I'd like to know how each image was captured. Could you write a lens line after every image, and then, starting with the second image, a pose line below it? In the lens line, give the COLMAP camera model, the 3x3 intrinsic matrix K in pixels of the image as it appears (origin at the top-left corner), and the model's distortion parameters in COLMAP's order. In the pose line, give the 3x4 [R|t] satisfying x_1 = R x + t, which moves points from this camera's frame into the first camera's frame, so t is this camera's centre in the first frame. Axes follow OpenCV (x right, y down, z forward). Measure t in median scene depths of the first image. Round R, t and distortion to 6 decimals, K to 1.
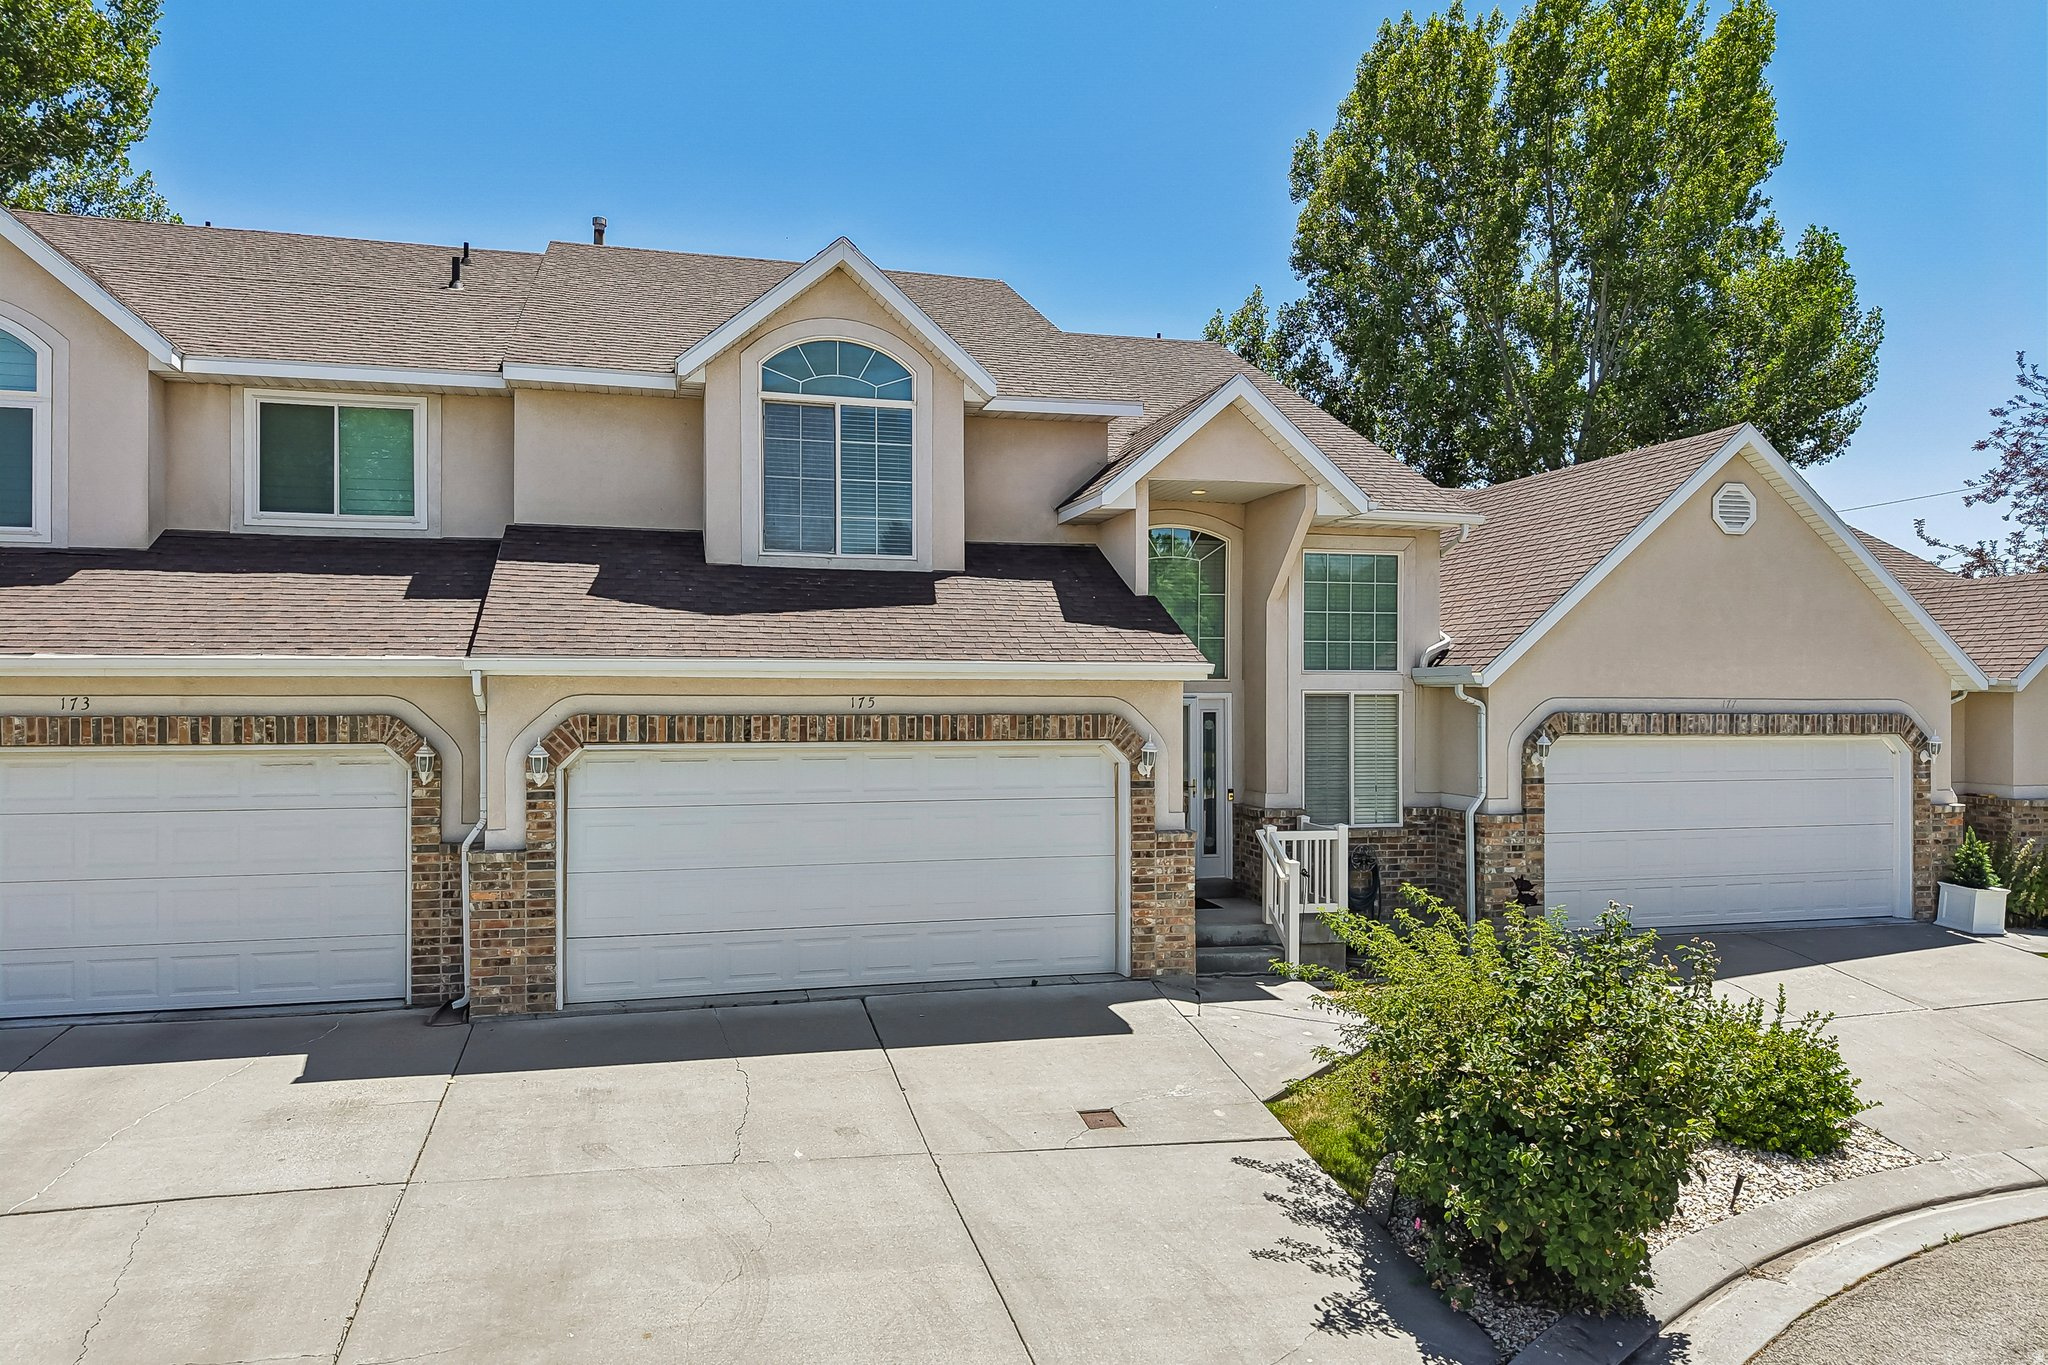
lens RADIAL K [[1375.2, 0, 1021.7], [0, 1375.2, 672.1], [0, 0, 1]] dist [0.002936, 0.000965]
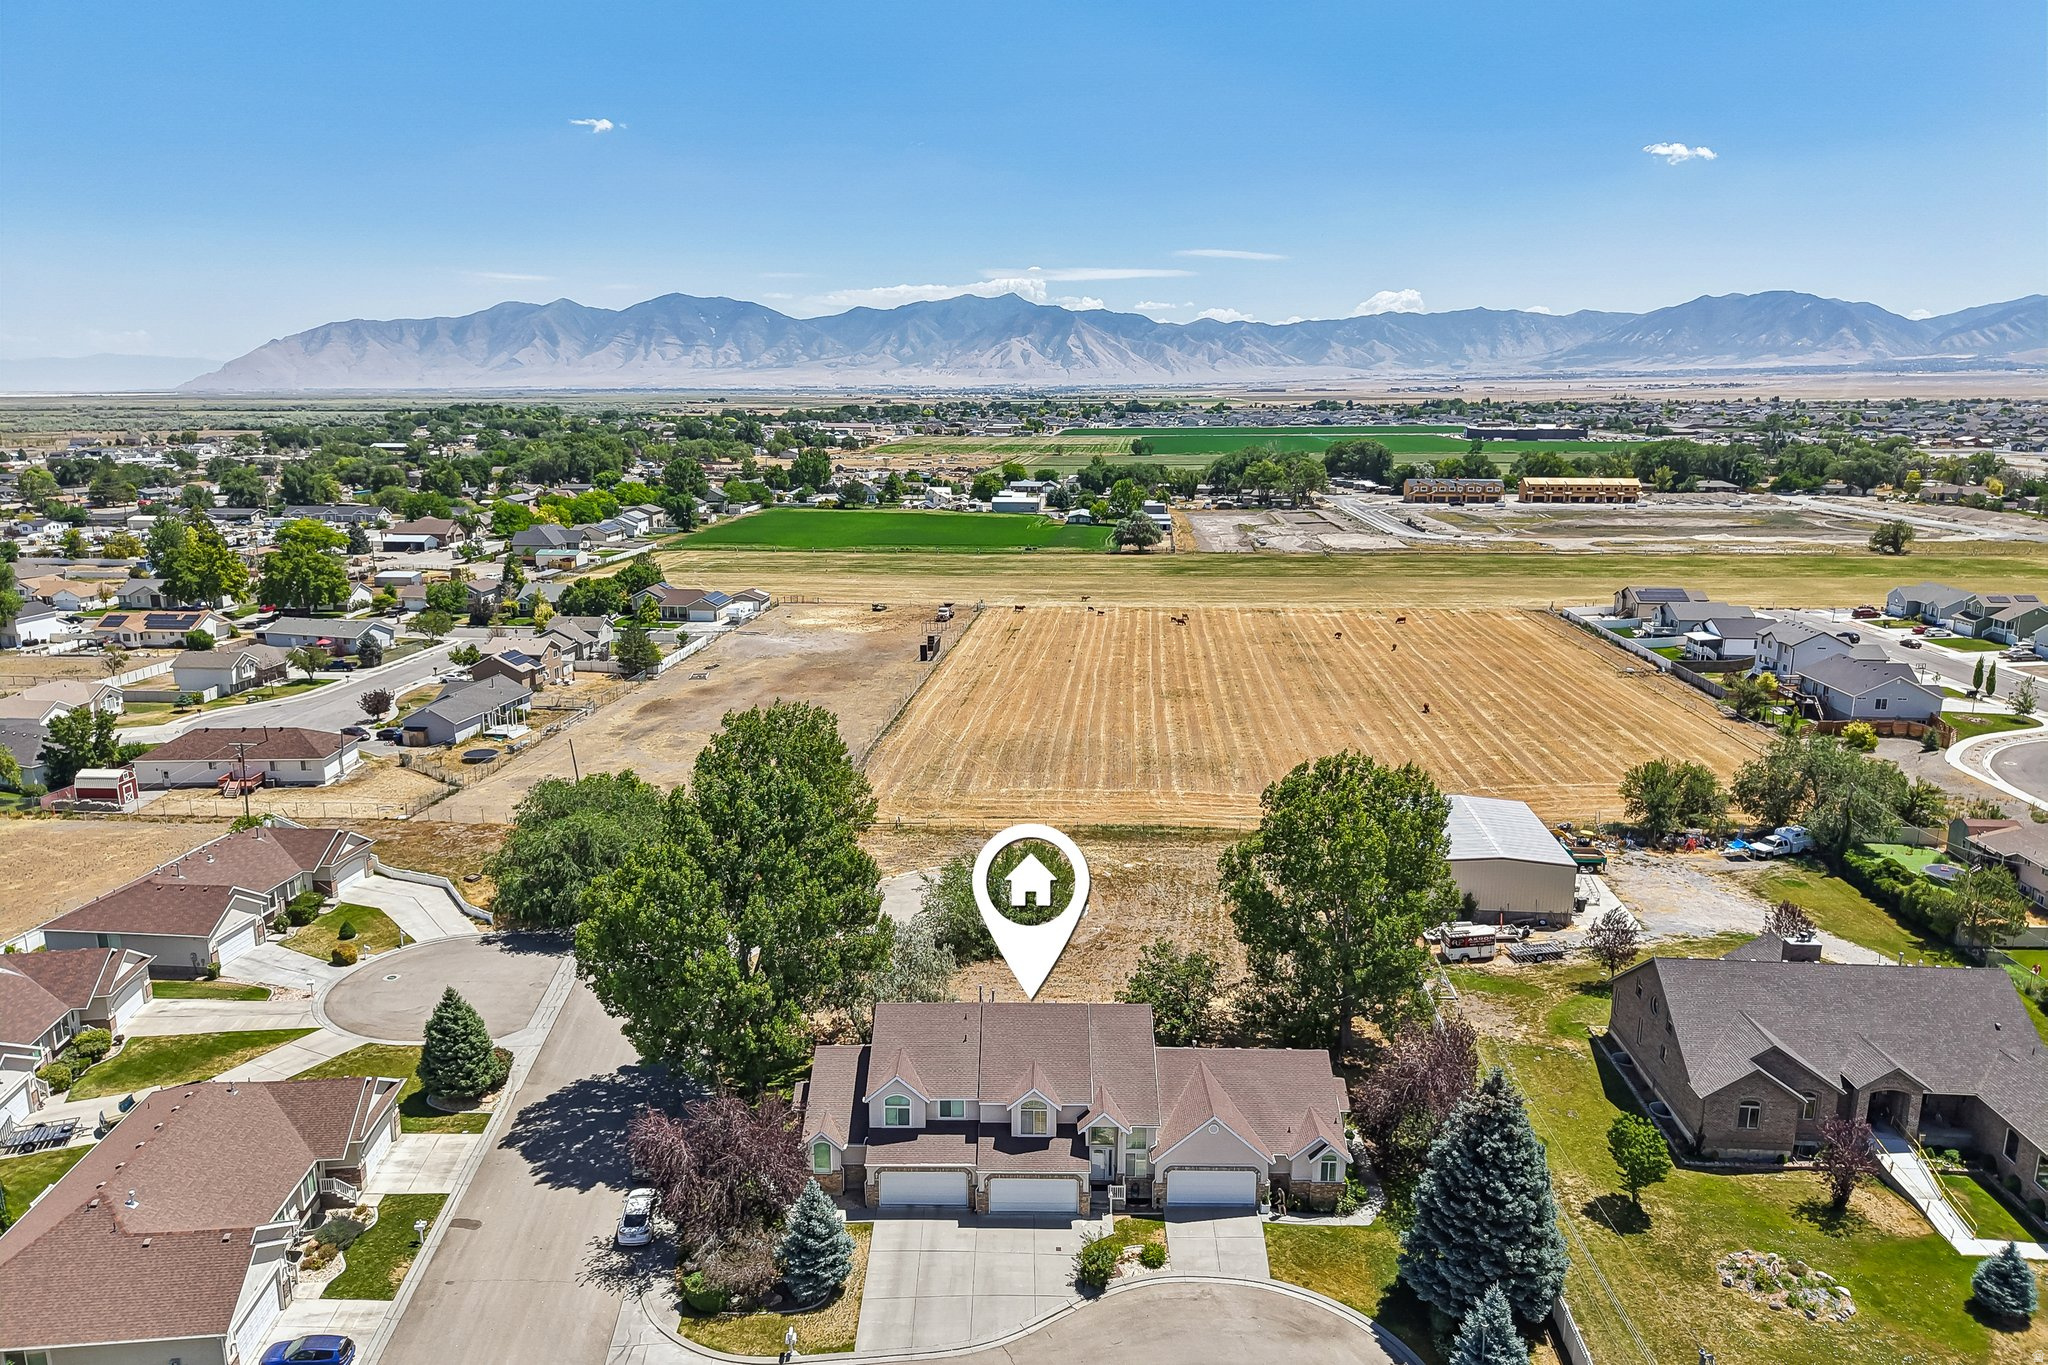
lens RADIAL K [[1357.8, 0, 1028.0], [0, 1357.8, 684.5], [0, 0, 1]] dist [0.005748, -0.004635]
pose [[0.964084, 0.059014, -0.258960, 1.225029], [-0.000329, 0.975267, 0.221029, -3.236472], [0.265599, -0.213005, 0.940259, -4.027518]]
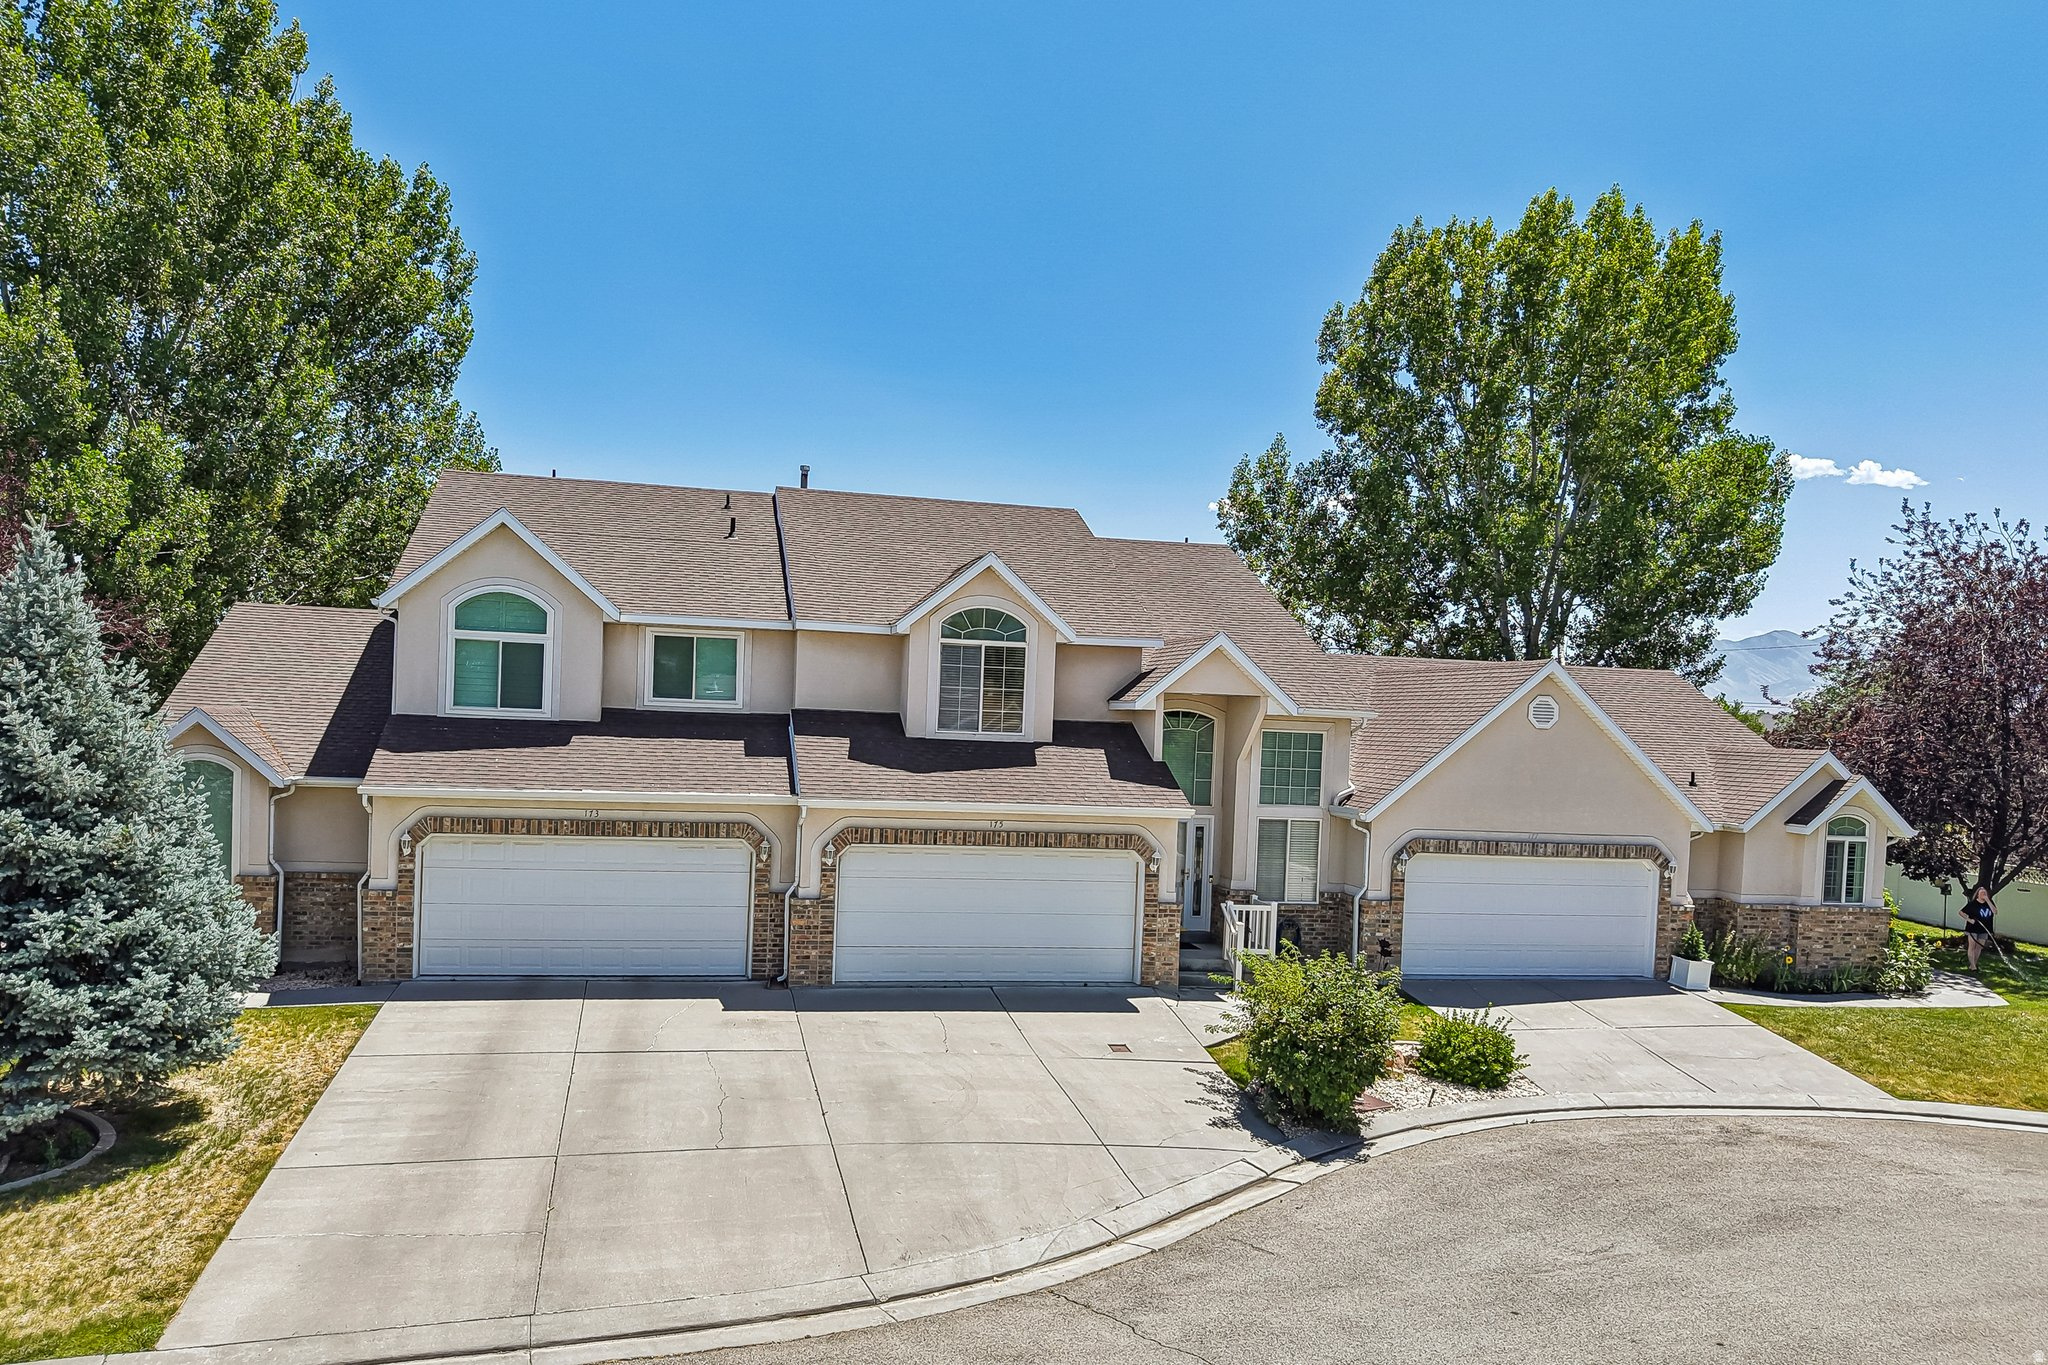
lens RADIAL K [[1441.8, 0, 967.8], [0, 1441.8, 762.4], [0, 0, 1]] dist [0.010914, -0.005234]
pose [[0.997293, 0.039317, -0.062140, -0.035855], [-0.036634, 0.998371, 0.043743, -0.128254], [0.063759, -0.041348, 0.997108, -0.800904]]
